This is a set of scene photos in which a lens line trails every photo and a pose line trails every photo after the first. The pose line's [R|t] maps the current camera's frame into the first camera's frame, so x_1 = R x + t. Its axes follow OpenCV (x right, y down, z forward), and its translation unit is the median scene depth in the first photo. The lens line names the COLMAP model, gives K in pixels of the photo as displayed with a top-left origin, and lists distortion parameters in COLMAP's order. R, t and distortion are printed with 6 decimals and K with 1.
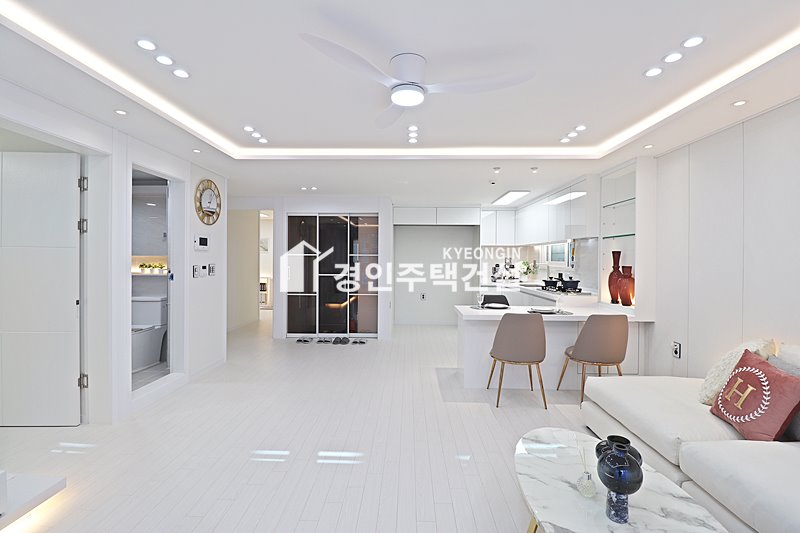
lens RADIAL K [[366.7, 0, 398.5], [0, 366.7, 262.0], [0, 0, 1]] dist [-0.000189, -0.014274]
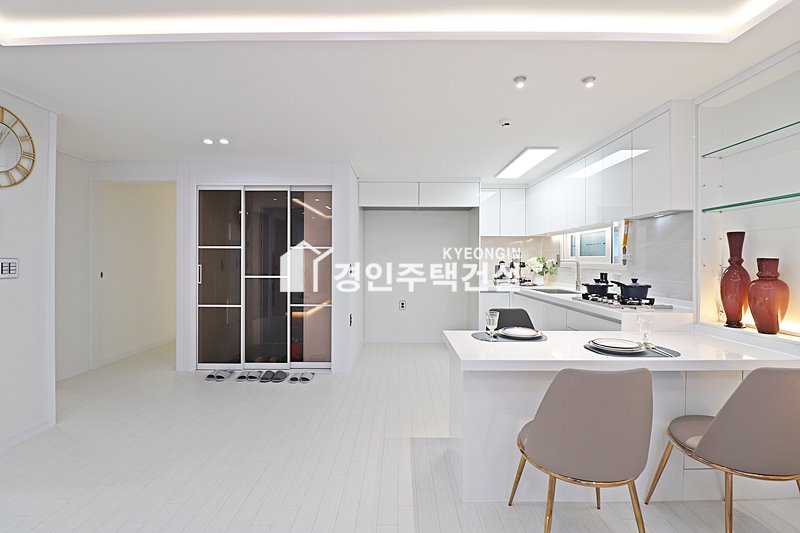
lens RADIAL K [[366.7, 0, 398.5], [0, 366.7, 262.0], [0, 0, 1]] dist [-0.000189, -0.014274]
pose [[0.999671, -0.002444, 0.025520, 0.064663], [0.002521, 0.999992, -0.002979, 0.013608], [-0.025513, 0.003042, 0.999670, 0.408542]]
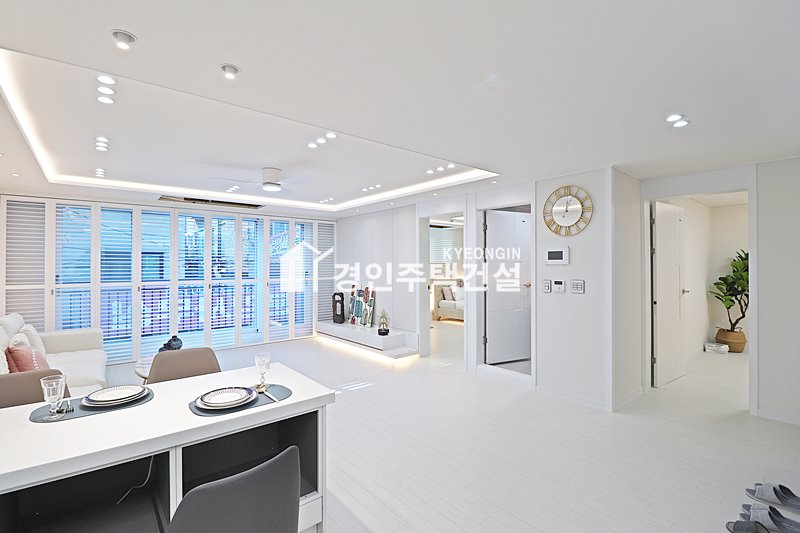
lens RADIAL K [[366.7, 0, 398.5], [0, 366.7, 262.0], [0, 0, 1]] dist [-0.000189, -0.014274]
pose [[-0.748102, -0.014332, -0.663429, 0.349277], [-0.011424, 0.999897, -0.008718, -0.022676], [0.663485, 0.001057, -0.748189, 1.268531]]
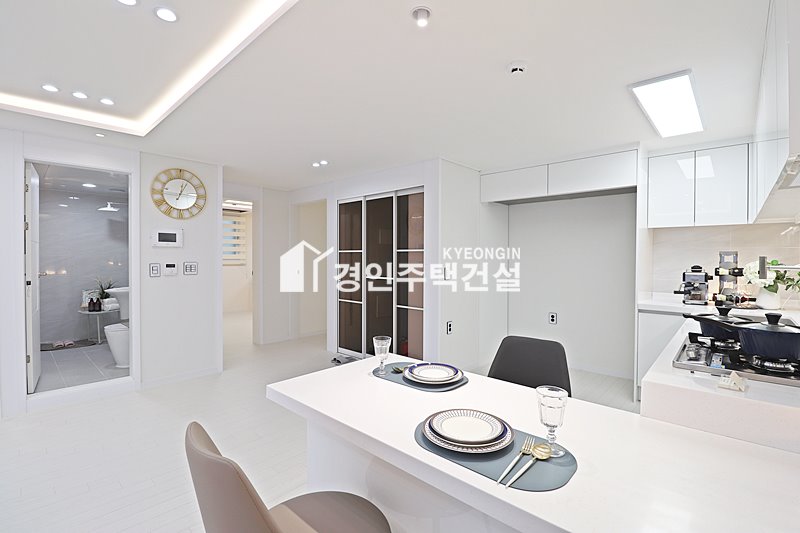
lens RADIAL K [[369.4, 0, 400.6], [0, 369.4, 261.9], [0, 0, 1]] dist [-0.013009, -0.000845]
pose [[0.755876, 0.005484, -0.654692, 0.441239], [-0.002621, 0.999982, 0.005350, -0.001283], [0.654710, -0.002328, 0.755877, 0.608668]]
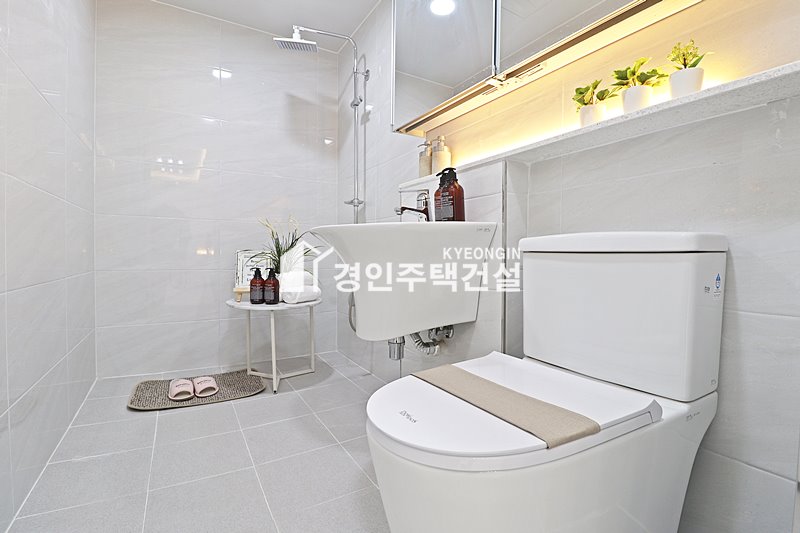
lens RADIAL K [[376.8, 0, 397.4], [0, 376.8, 258.3], [0, 0, 1]] dist [-0.018179, -0.000438]
pose [[0.524315, 0.007145, -0.851494, -0.536366], [-0.008593, 0.999958, 0.003100, 0.102167], [0.851481, 0.005692, 0.524355, 0.743538]]
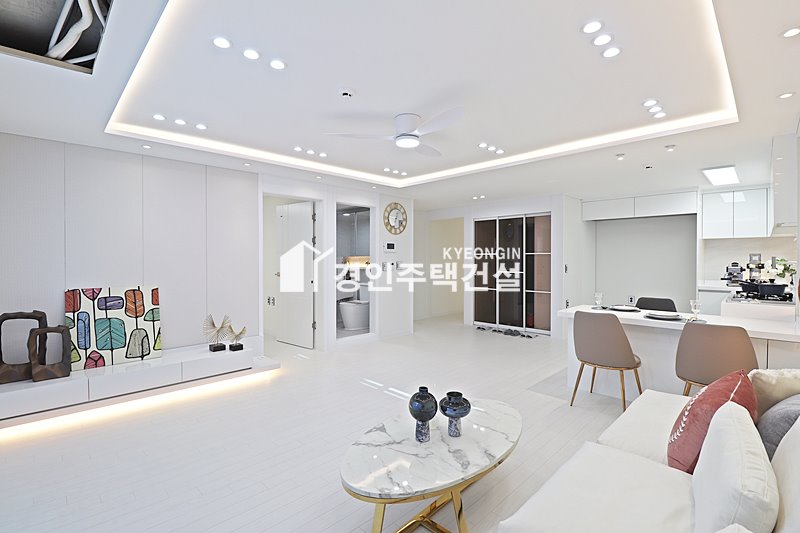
lens RADIAL K [[366.7, 0, 398.5], [0, 366.7, 262.0], [0, 0, 1]] dist [-0.000189, -0.014274]
pose [[0.722188, -0.000795, -0.691696, 0.434753], [0.000676, 1.000000, -0.000443, 0.006735], [0.691696, -0.000147, 0.722189, -0.023142]]
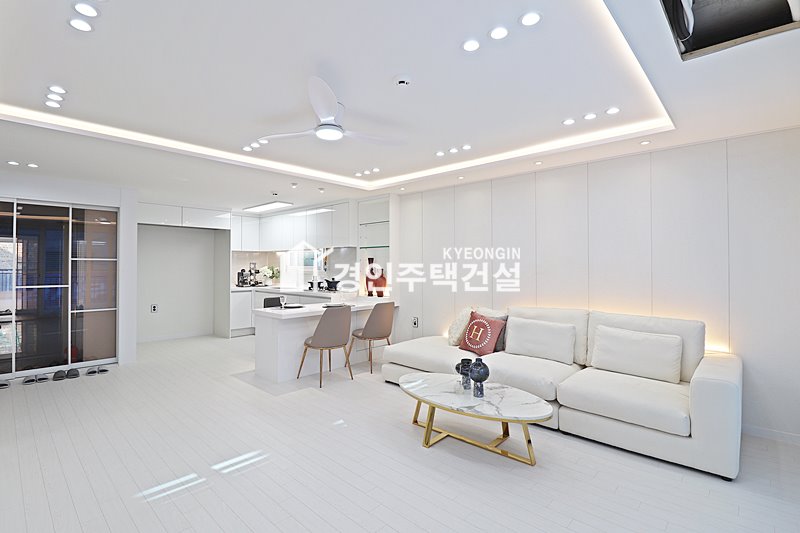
lens RADIAL K [[376.8, 0, 397.4], [0, 376.8, 258.3], [0, 0, 1]] dist [-0.018179, -0.000438]
pose [[0.661621, 0.009854, 0.749774, -0.342949], [0.009776, 0.999715, -0.021766, 0.003047], [-0.749775, 0.021731, 0.661336, -0.003740]]
